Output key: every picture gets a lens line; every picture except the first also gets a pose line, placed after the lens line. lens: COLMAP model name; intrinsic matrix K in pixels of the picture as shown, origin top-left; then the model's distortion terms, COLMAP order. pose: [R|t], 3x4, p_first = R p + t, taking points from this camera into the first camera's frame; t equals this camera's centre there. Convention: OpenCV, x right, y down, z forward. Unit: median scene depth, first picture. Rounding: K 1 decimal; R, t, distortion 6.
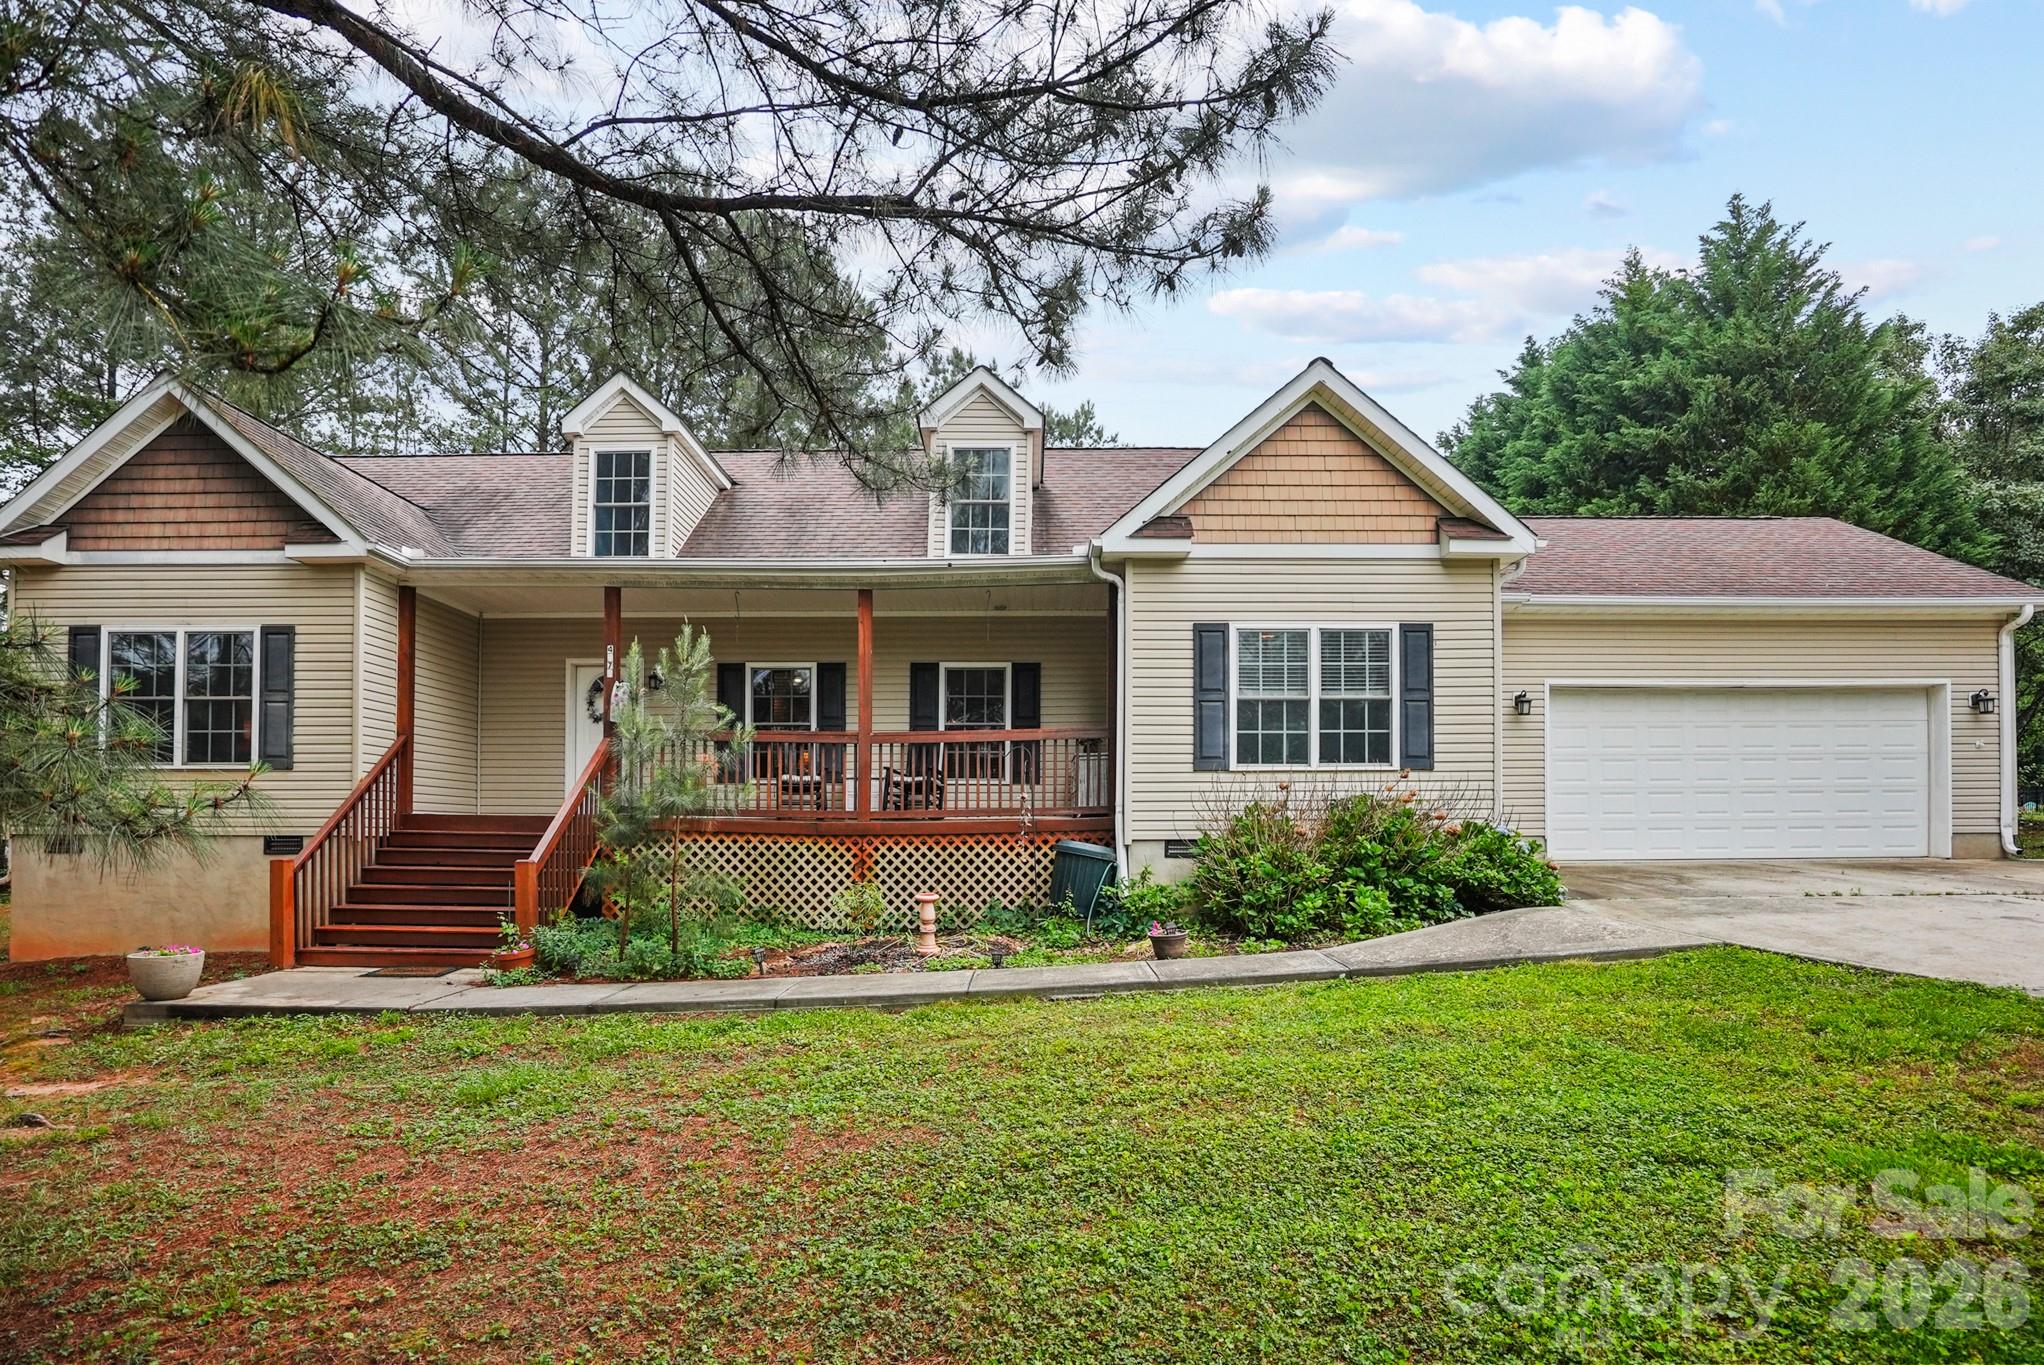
lens RADIAL K [[967.3, 0, 1017.9], [0, 967.3, 690.0], [0, 0, 1]] dist [-0.033863, 0.002761]
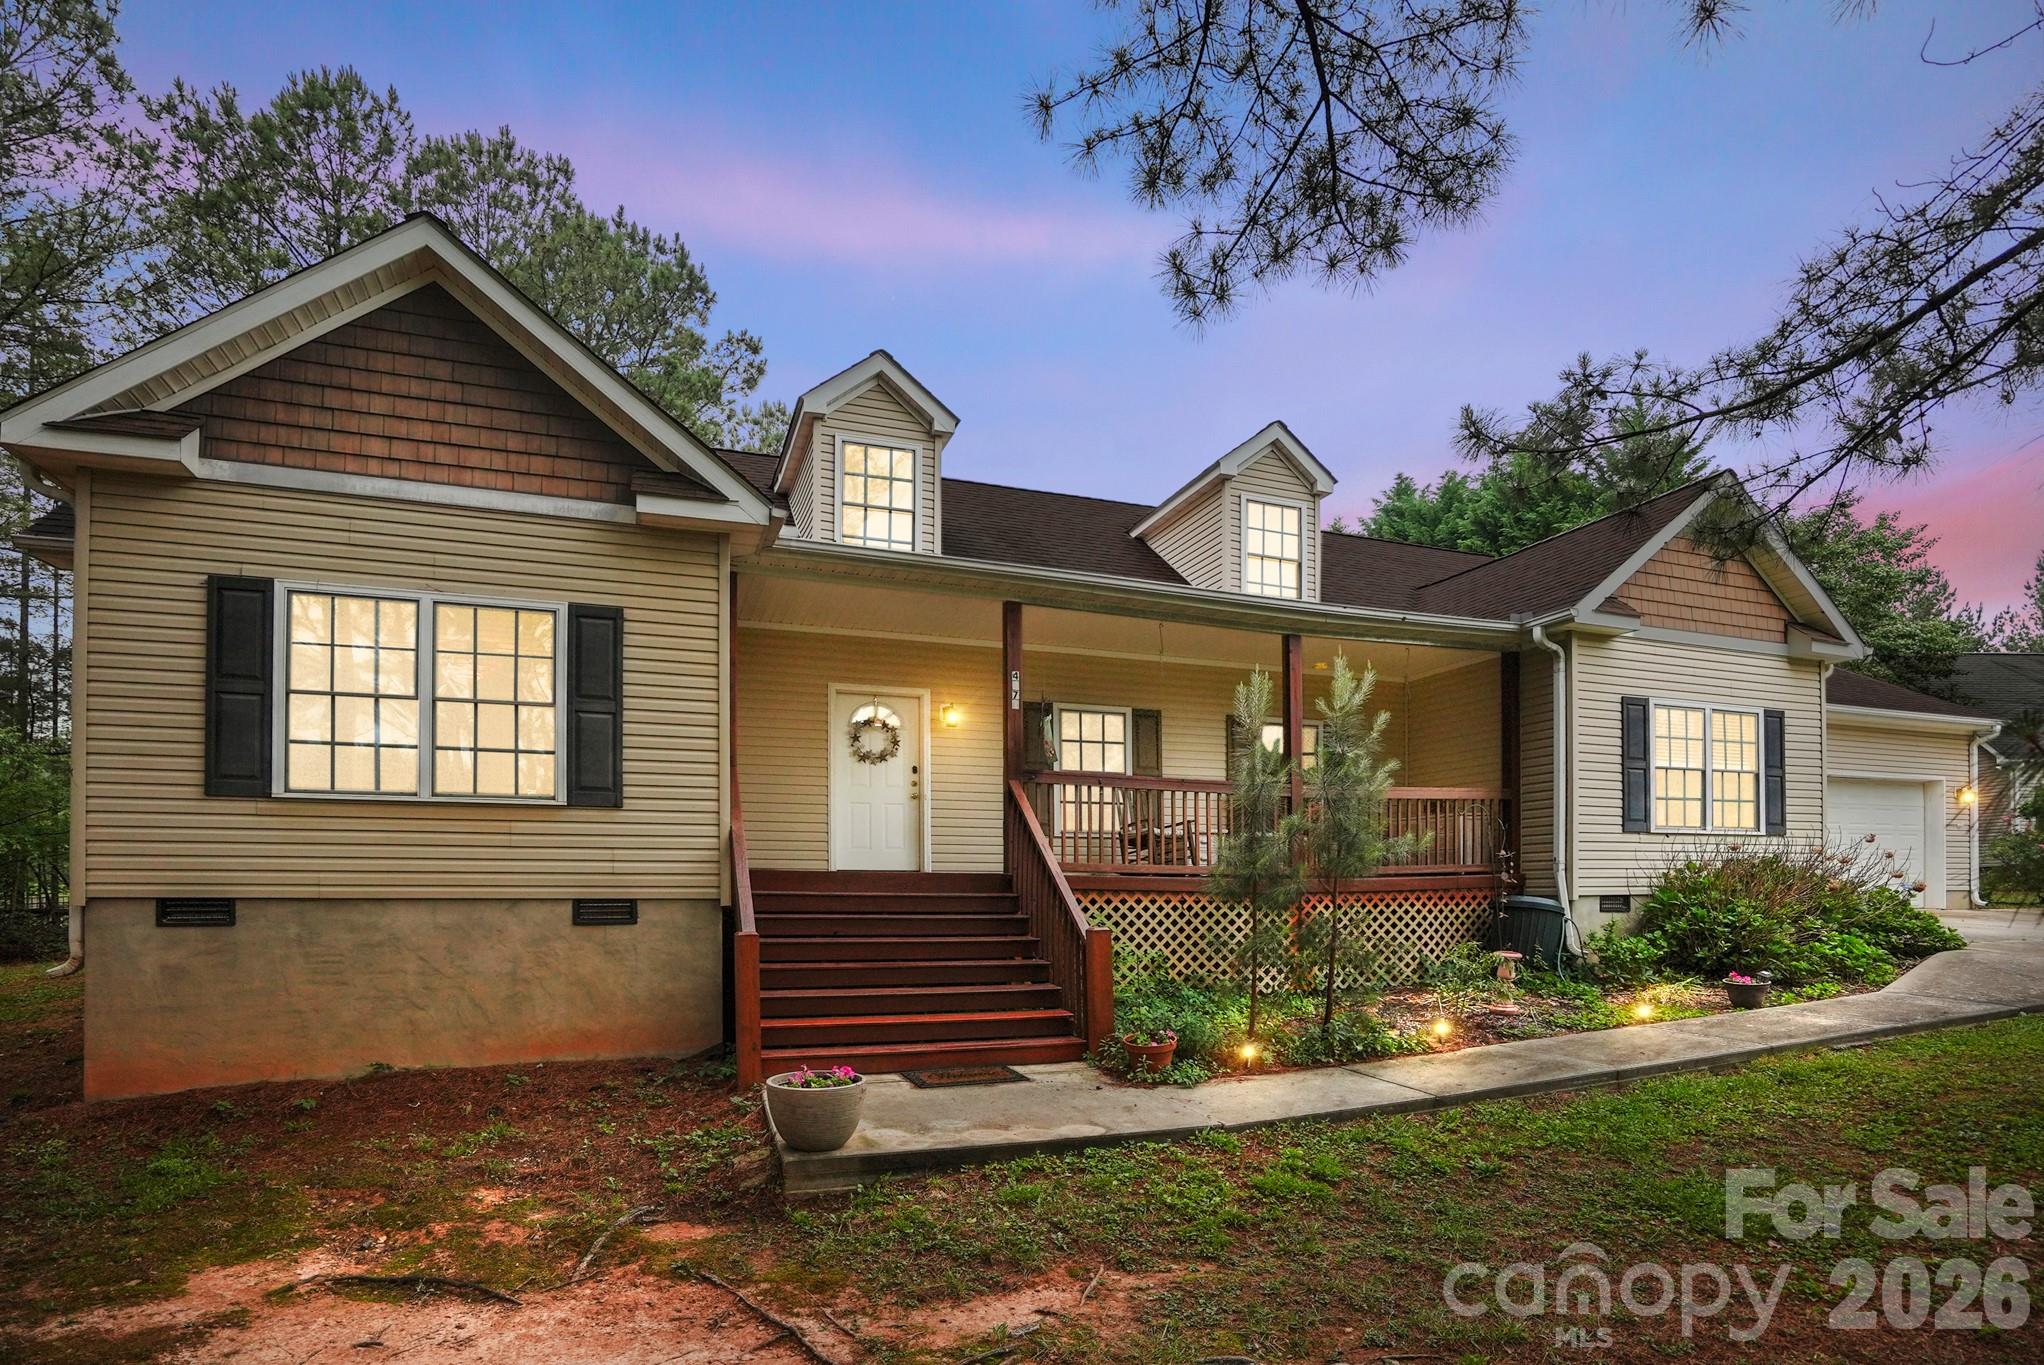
lens RADIAL K [[967.3, 0, 996.3], [0, 967.3, 774.0], [0, 0, 1]] dist [-0.033863, 0.002761]
pose [[0.937857, 0.041787, 0.344497, -0.764219], [-0.049459, 0.998685, 0.013509, 0.034867], [-0.343479, -0.029708, 0.938690, 0.212835]]
